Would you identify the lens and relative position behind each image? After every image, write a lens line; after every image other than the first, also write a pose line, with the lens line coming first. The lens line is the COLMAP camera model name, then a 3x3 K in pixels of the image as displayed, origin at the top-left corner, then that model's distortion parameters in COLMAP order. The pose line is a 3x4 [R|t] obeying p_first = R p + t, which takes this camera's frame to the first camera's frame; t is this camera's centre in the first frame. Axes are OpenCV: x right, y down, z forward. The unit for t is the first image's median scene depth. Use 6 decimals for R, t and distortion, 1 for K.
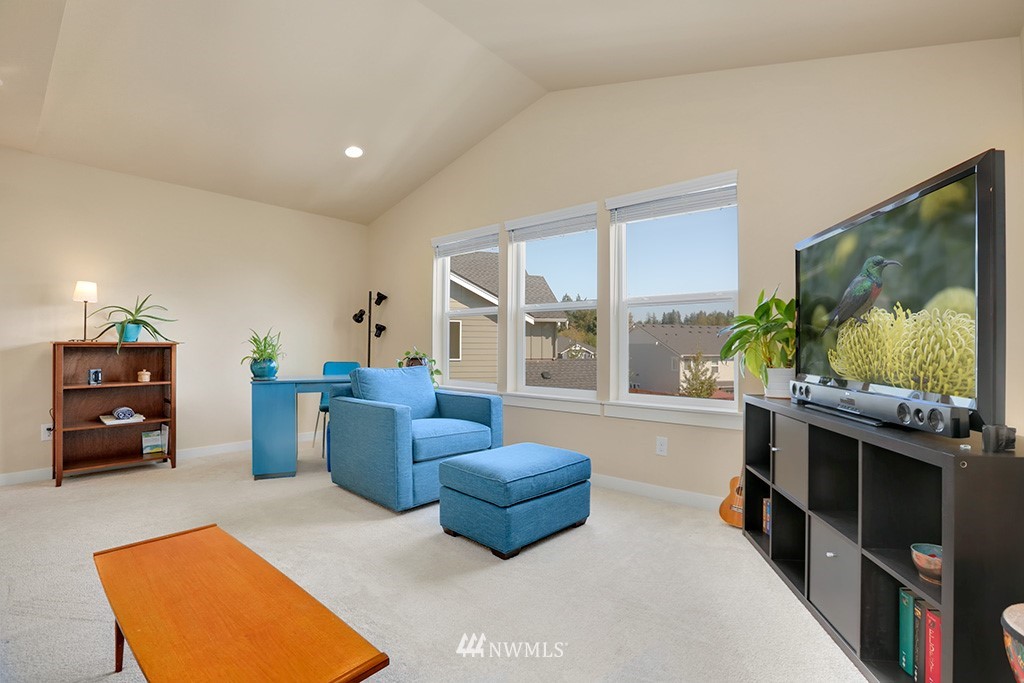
lens RADIAL K [[470.9, 0, 510.0], [0, 470.9, 346.0], [0, 0, 1]] dist [-0.021094, 0.001365]
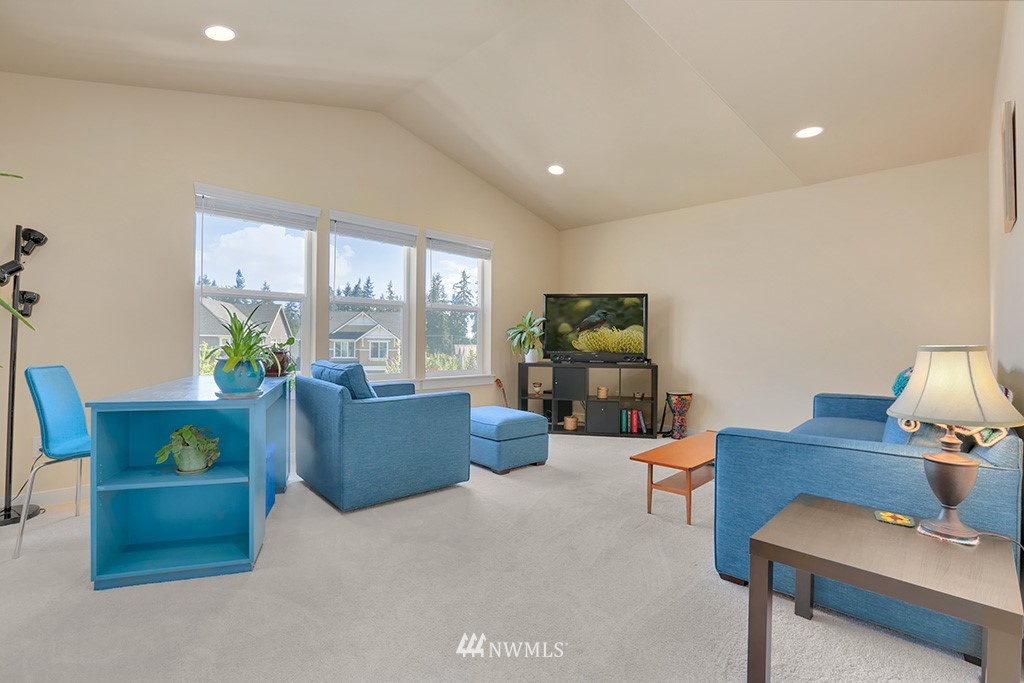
lens RADIAL K [[470.9, 0, 509.3], [0, 470.9, 339.9], [0, 0, 1]] dist [-0.021094, 0.001365]
pose [[0.067033, -0.002641, 0.997747, -2.489802], [-0.010942, 0.999934, 0.003382, -0.000719], [-0.997691, -0.011144, 0.067000, 1.470797]]
